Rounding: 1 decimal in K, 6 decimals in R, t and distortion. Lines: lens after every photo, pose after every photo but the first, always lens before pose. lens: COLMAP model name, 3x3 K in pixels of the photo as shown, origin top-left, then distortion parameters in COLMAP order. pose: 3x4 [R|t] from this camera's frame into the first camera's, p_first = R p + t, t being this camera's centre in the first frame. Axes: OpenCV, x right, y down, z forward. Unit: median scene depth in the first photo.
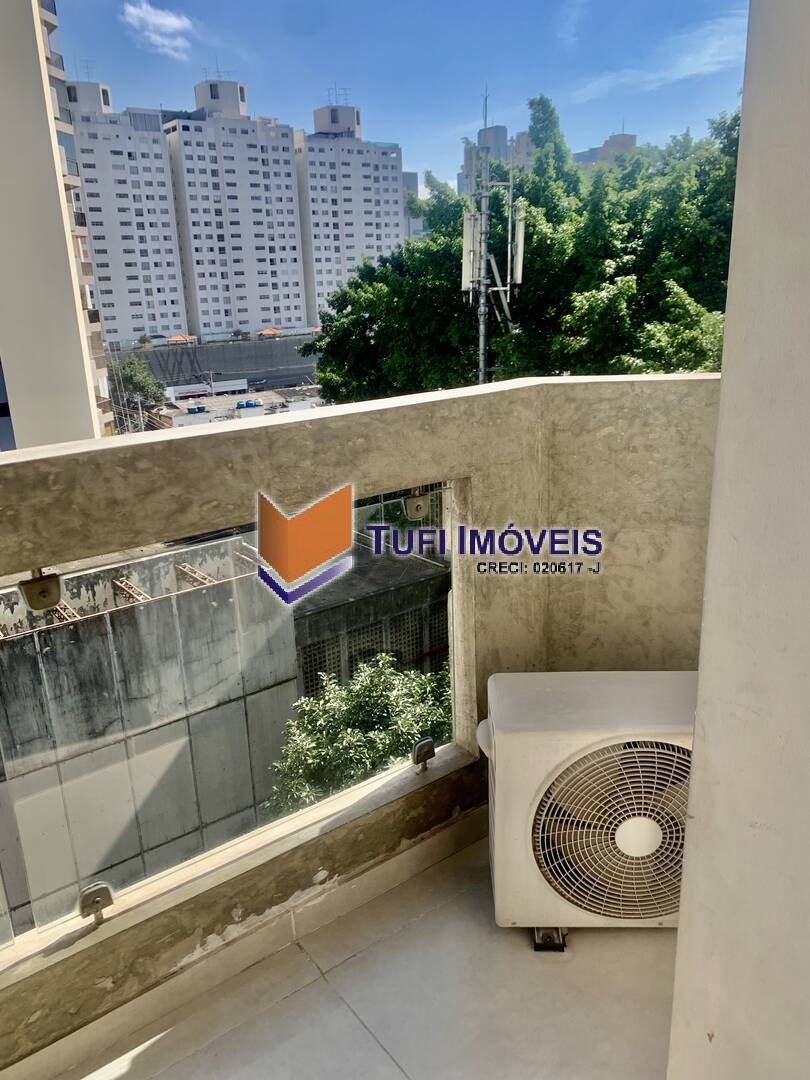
lens RADIAL K [[835.7, 0, 407.4], [0, 835.7, 543.2], [0, 0, 1]] dist [0.028867, -0.036571]
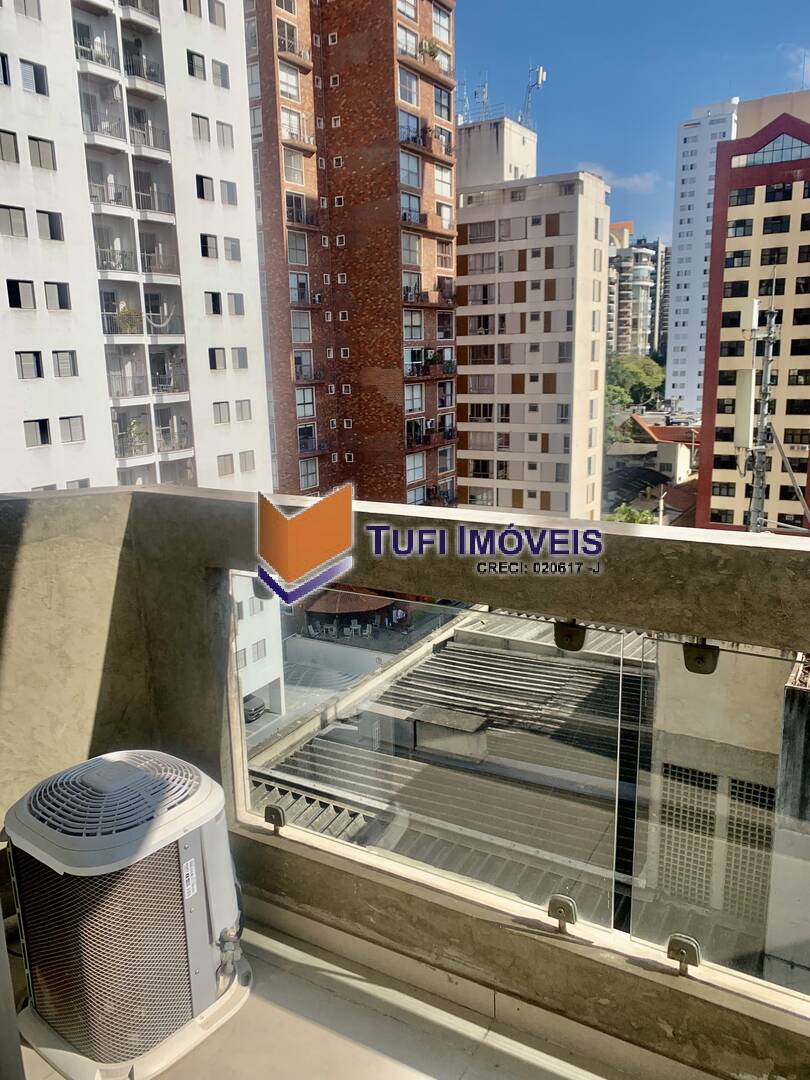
lens RADIAL K [[835.7, 0, 398.1], [0, 835.7, 537.0], [0, 0, 1]] dist [0.028867, -0.036571]
pose [[0.359399, 0.228224, -0.904846, 0.390756], [-0.271069, 0.953356, 0.132793, -0.134756], [0.892947, 0.197550, 0.404500, 0.166846]]
